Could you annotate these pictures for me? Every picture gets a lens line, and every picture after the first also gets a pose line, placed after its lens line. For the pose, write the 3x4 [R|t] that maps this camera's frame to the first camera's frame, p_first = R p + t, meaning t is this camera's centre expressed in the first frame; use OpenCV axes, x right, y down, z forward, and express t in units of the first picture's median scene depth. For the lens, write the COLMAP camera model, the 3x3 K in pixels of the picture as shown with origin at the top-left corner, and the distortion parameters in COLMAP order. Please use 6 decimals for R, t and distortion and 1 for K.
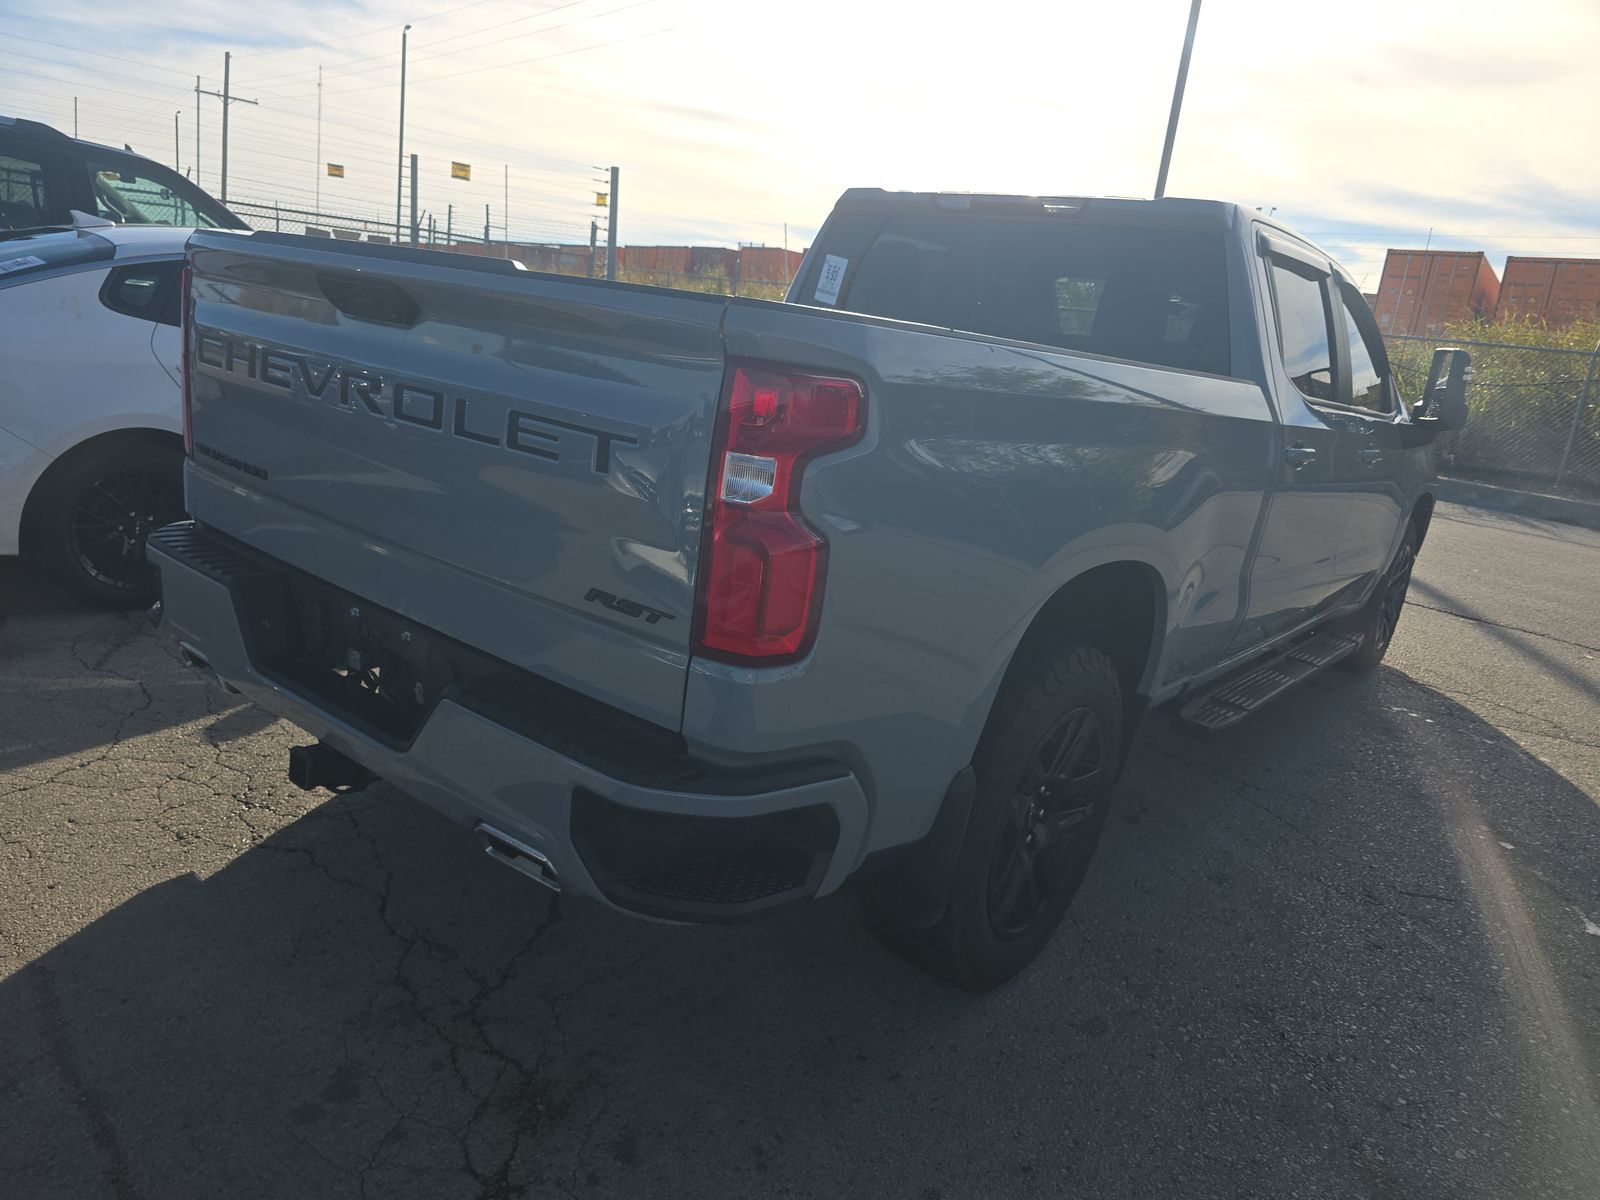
lens RADIAL K [[1076.9, 0, 800.0], [0, 1076.9, 600.0], [0, 0, 1]] dist [0.068141, -0.065521]
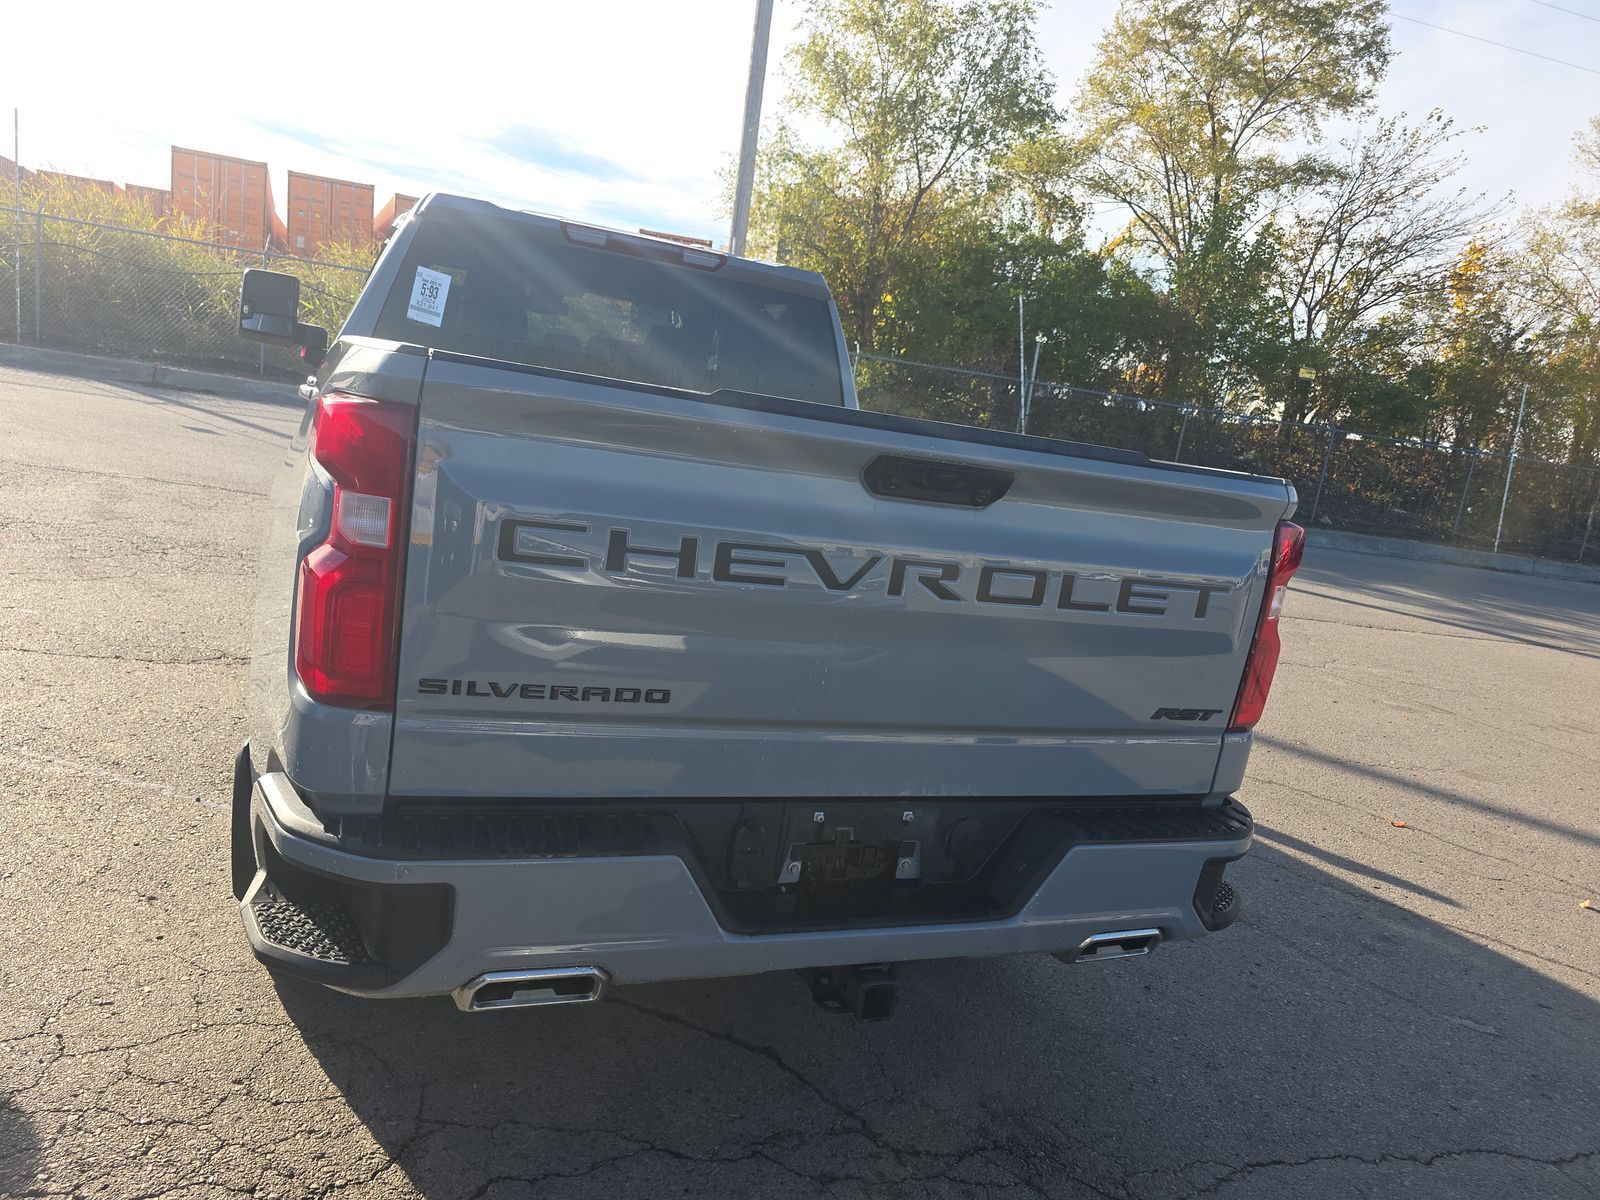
lens RADIAL K [[1072.5, 0, 807.0], [0, 1072.5, 602.1], [0, 0, 1]] dist [0.064776, -0.054767]
pose [[0.489069, -0.210872, 0.846372, -1.102347], [0.123615, 0.977299, 0.172062, -0.307085], [-0.863441, 0.020474, 0.504034, 0.560020]]
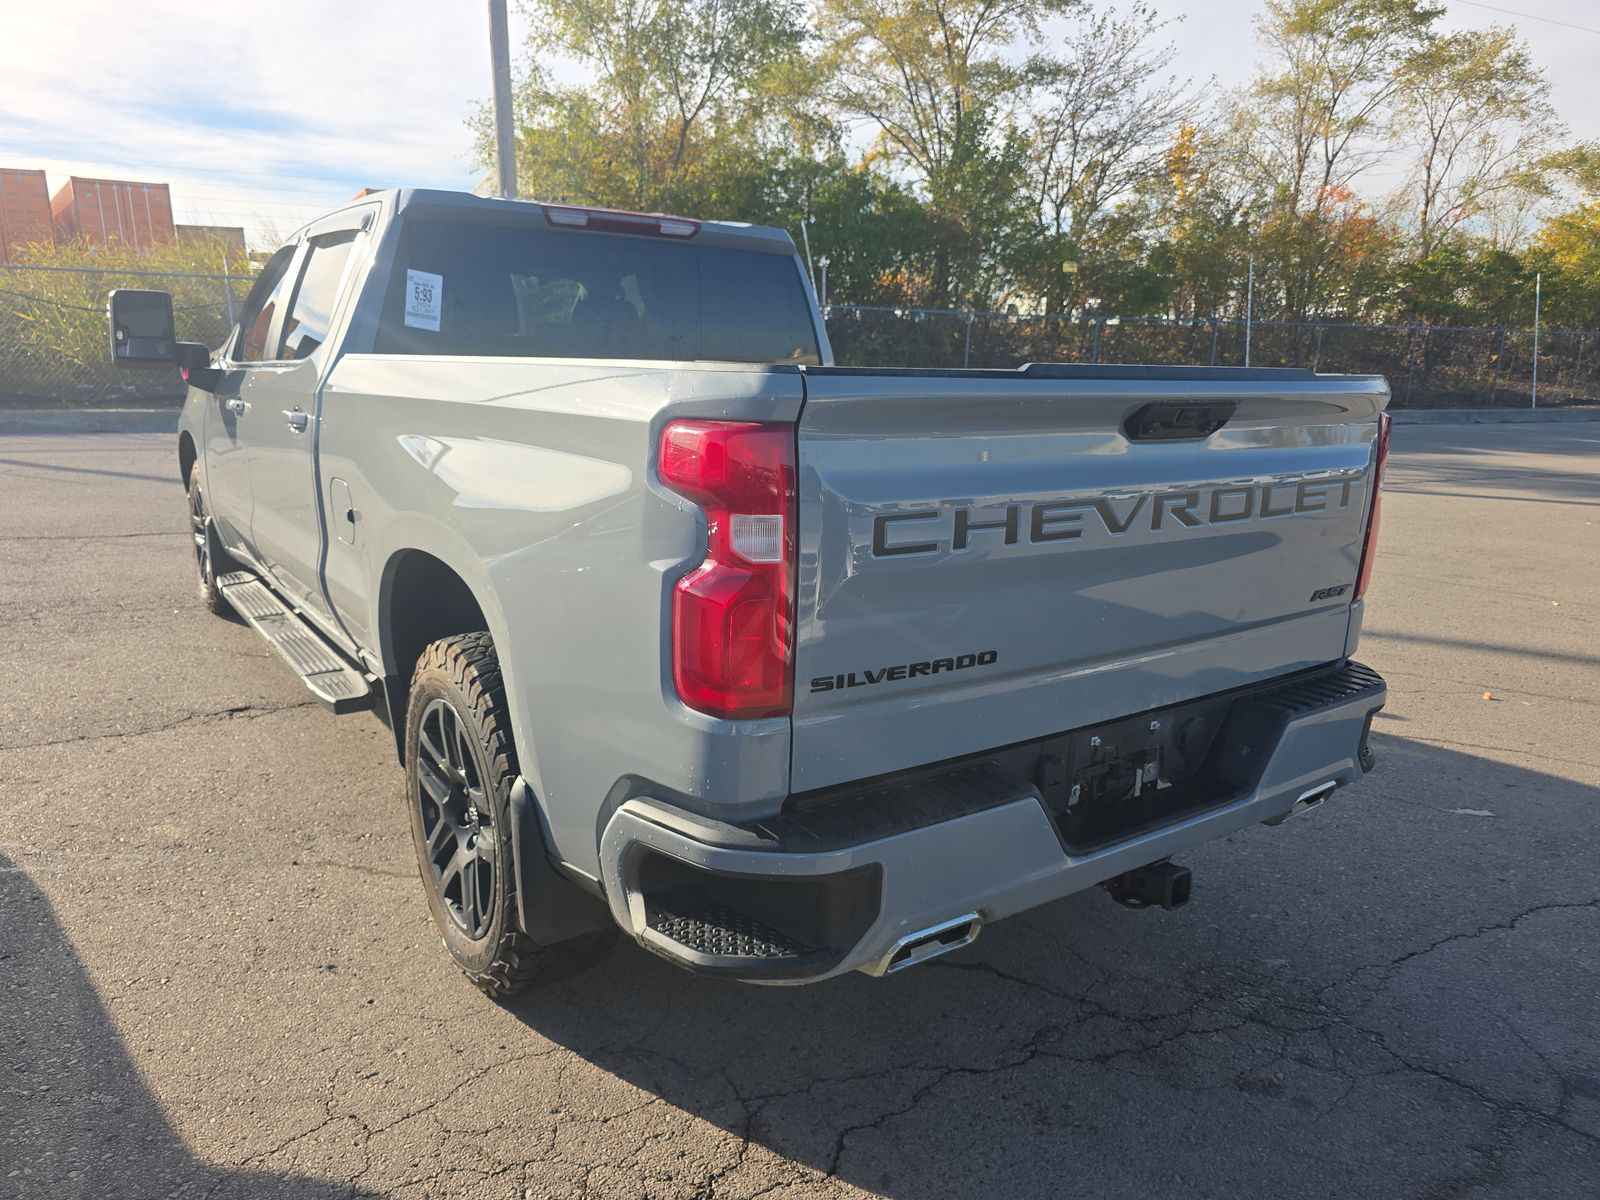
lens RADIAL K [[1076.9, 0, 800.0], [0, 1076.9, 600.0], [0, 0, 1]] dist [0.068141, -0.065521]
pose [[0.271726, -0.323693, 0.906304, -1.297729], [0.243577, 0.934207, 0.260630, -0.416327], [-0.931040, 0.149935, 0.332692, 0.896576]]
